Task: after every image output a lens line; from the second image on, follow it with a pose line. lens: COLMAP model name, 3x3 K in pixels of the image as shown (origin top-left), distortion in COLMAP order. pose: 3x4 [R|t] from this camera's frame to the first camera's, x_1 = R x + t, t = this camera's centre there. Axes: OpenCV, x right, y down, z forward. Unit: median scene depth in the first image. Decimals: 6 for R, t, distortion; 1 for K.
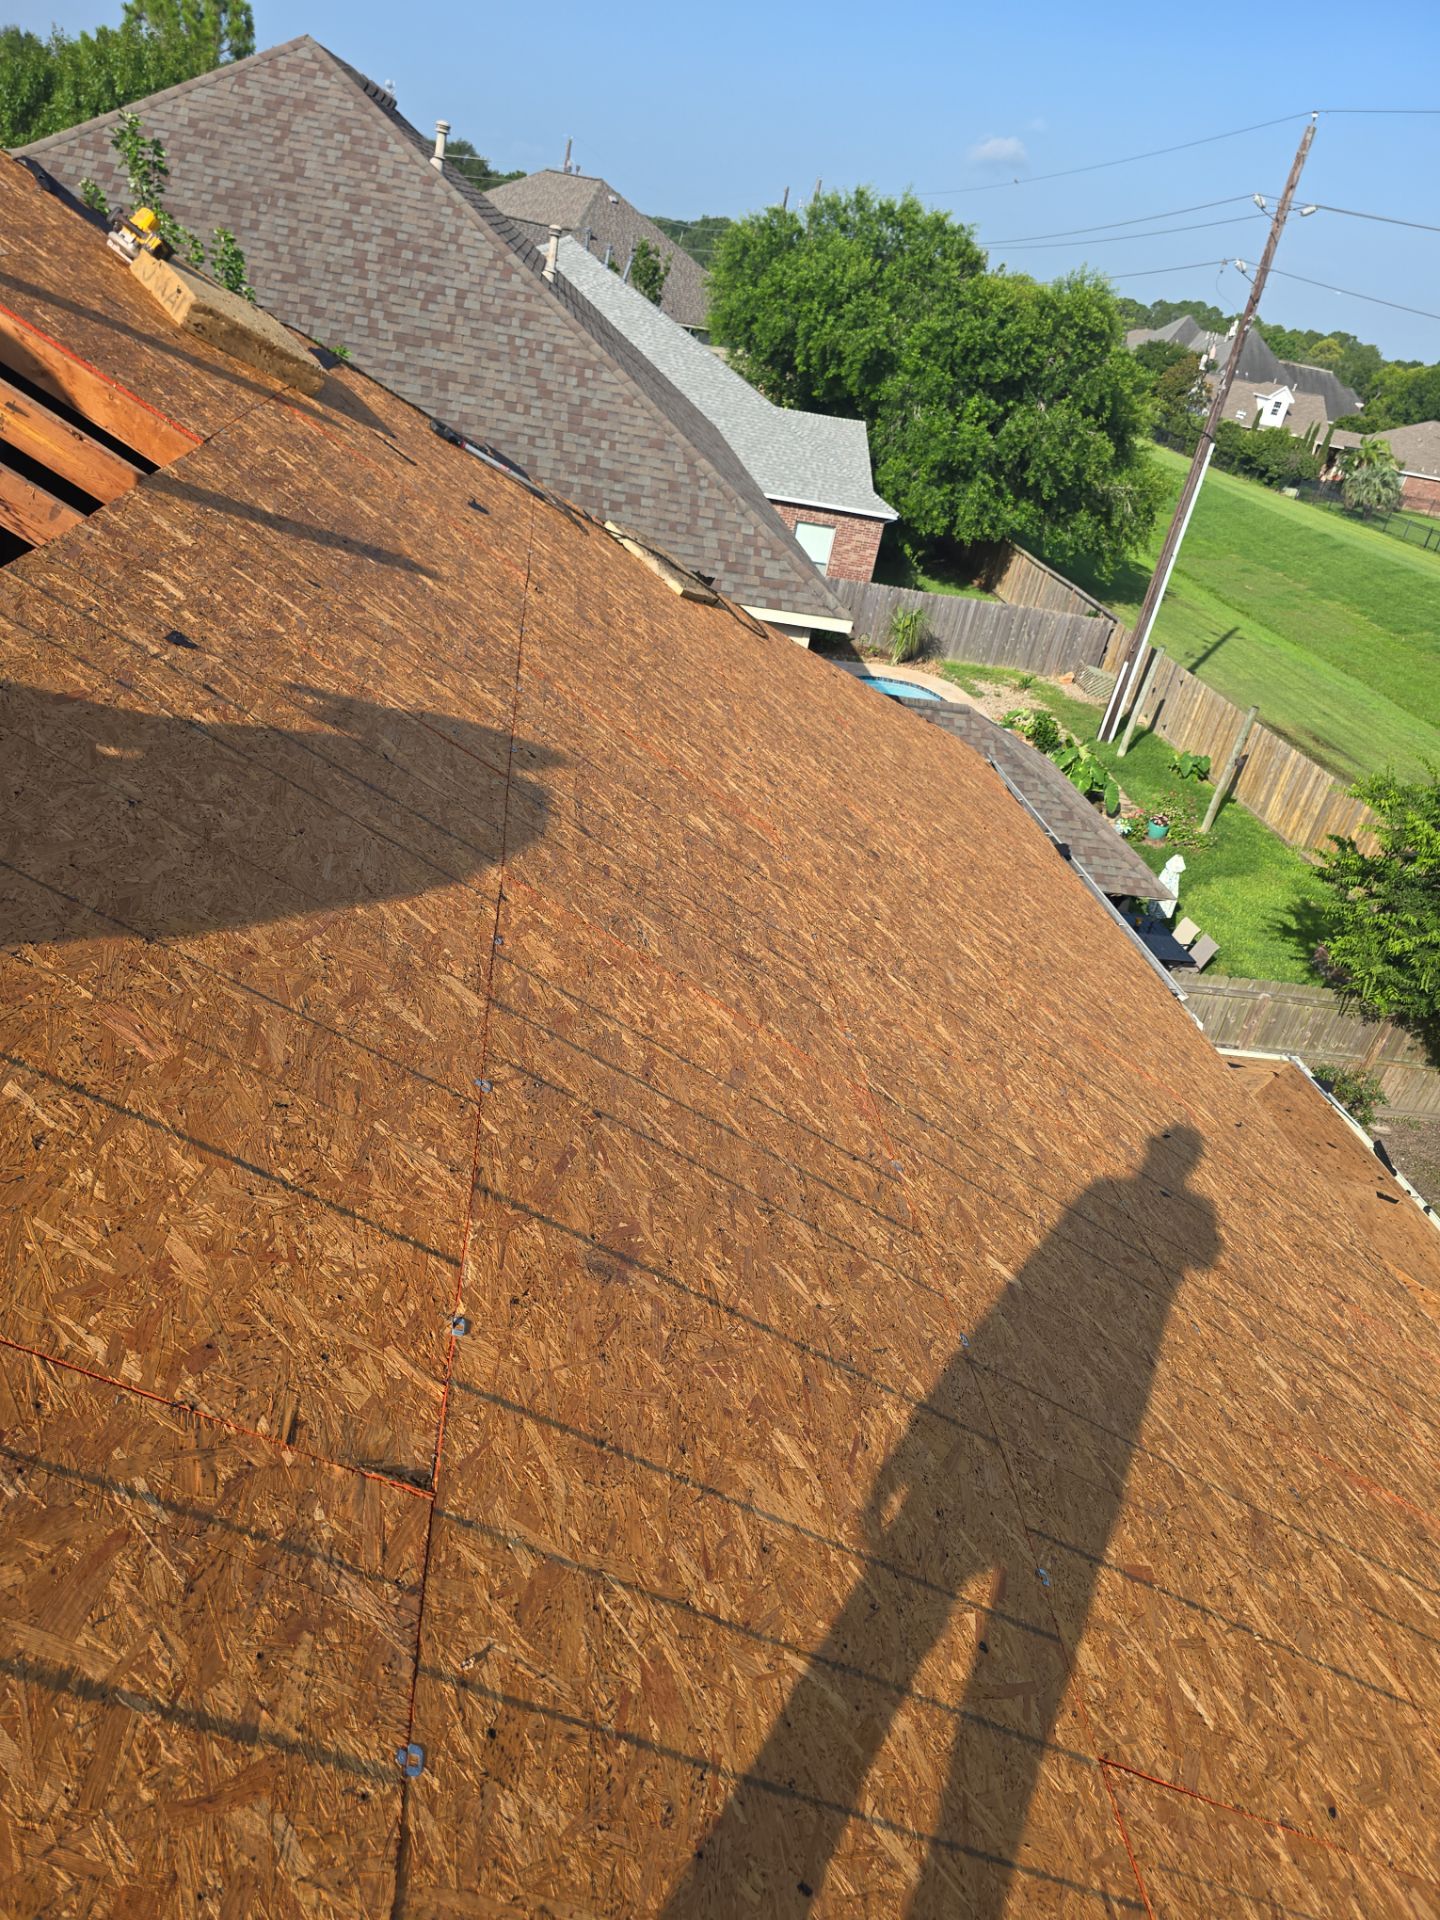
lens RADIAL K [[1290.5, 0, 721.9], [0, 1290.5, 953.2], [0, 0, 1]] dist [0.044936, -0.043189]
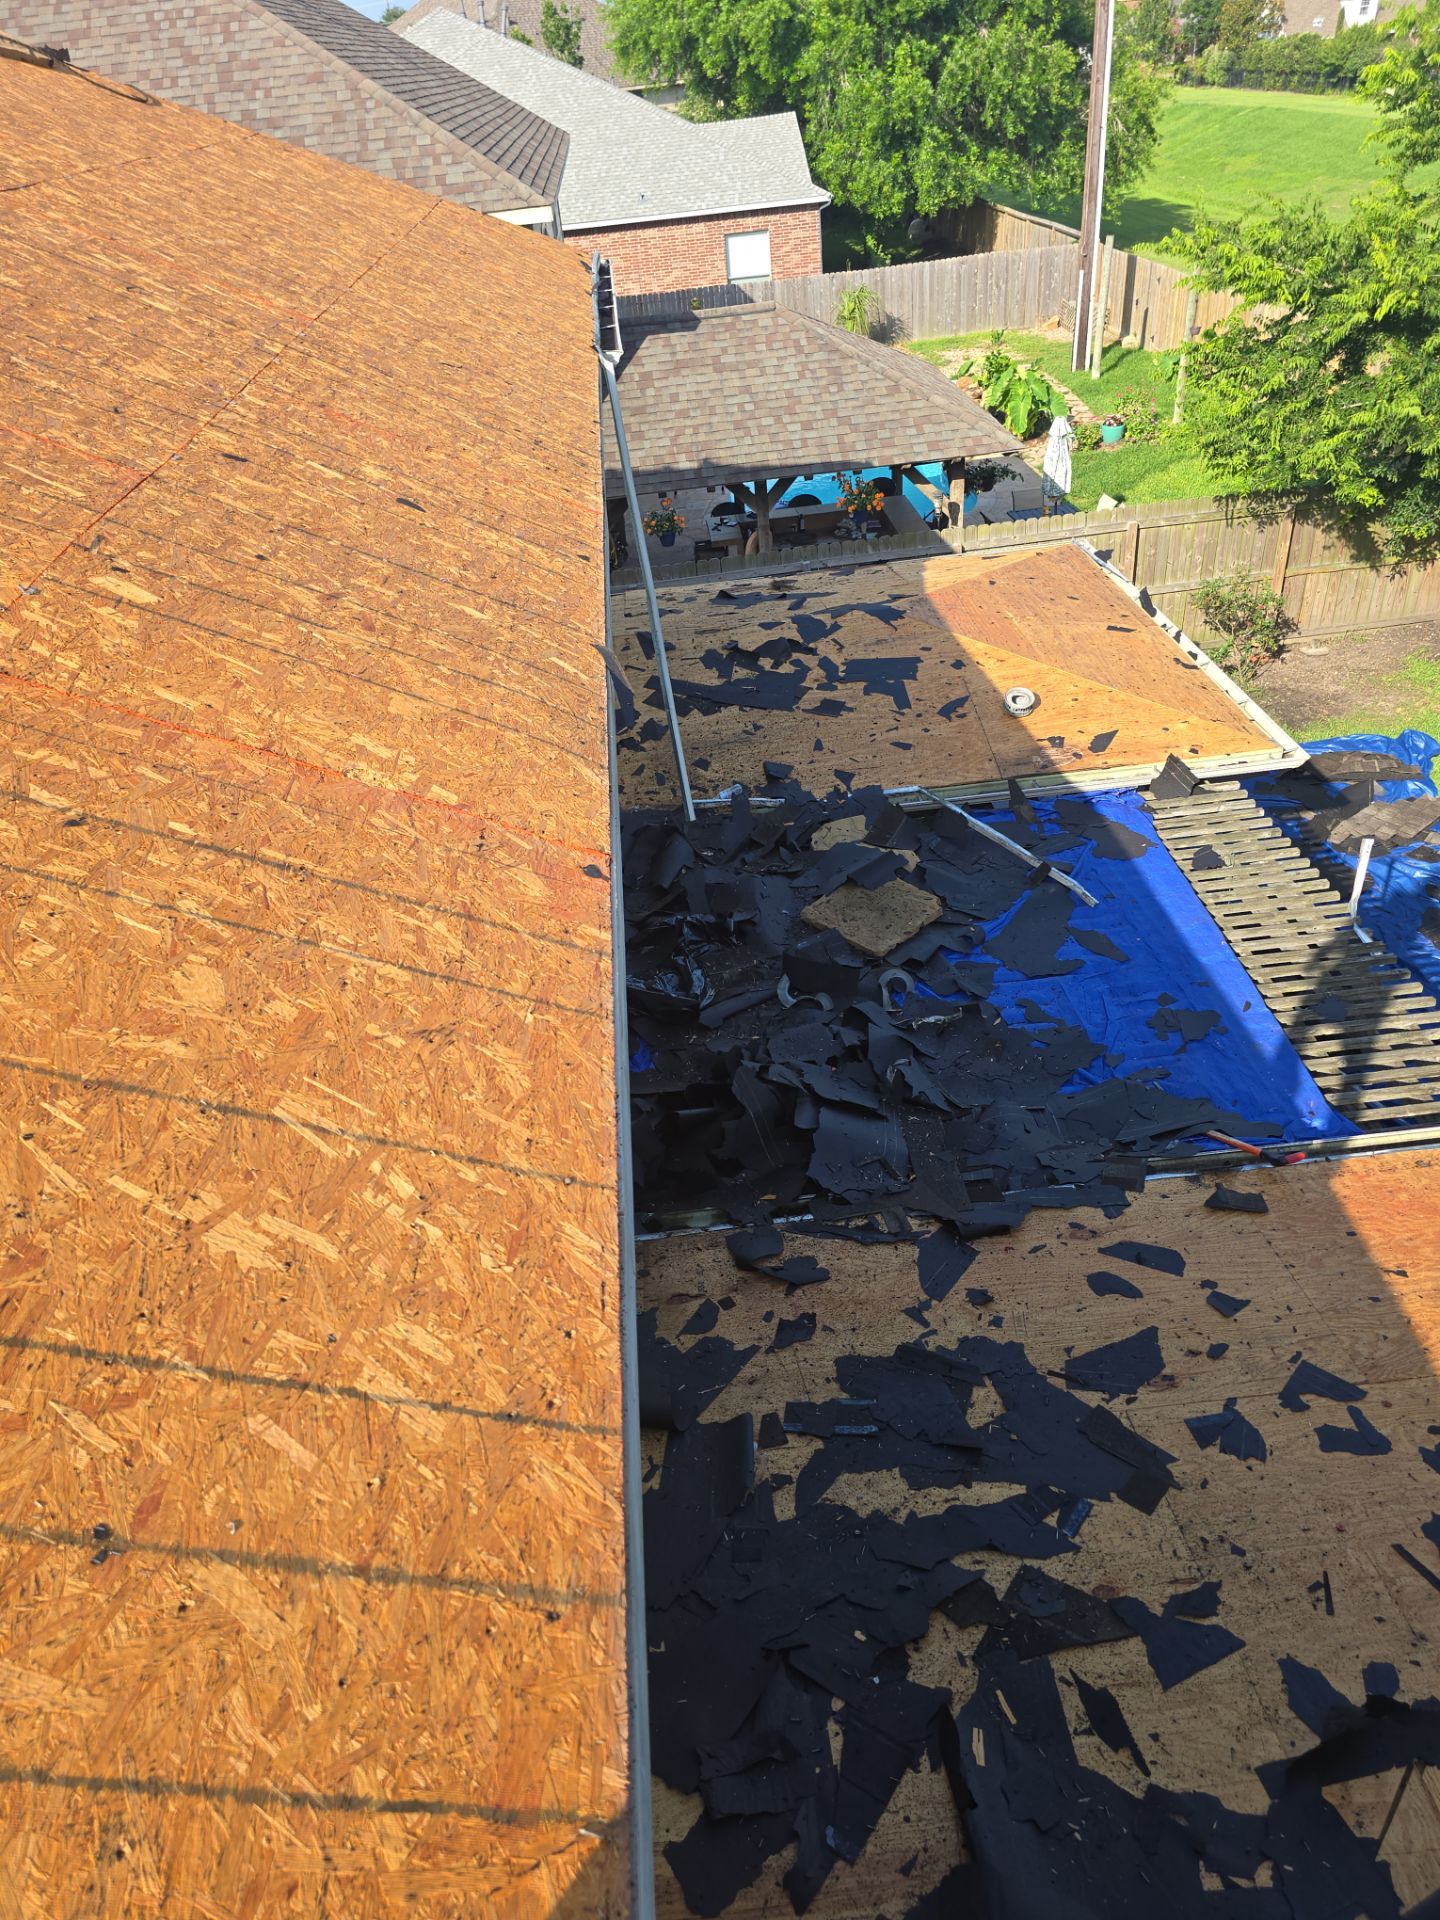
lens RADIAL K [[1290.5, 0, 721.9], [0, 1290.5, 953.2], [0, 0, 1]] dist [0.044936, -0.043189]
pose [[0.963984, -0.200029, -0.175282, 0.113903], [0.217287, 0.972370, 0.085338, 0.084486], [0.153369, -0.120351, 0.980813, 0.023328]]
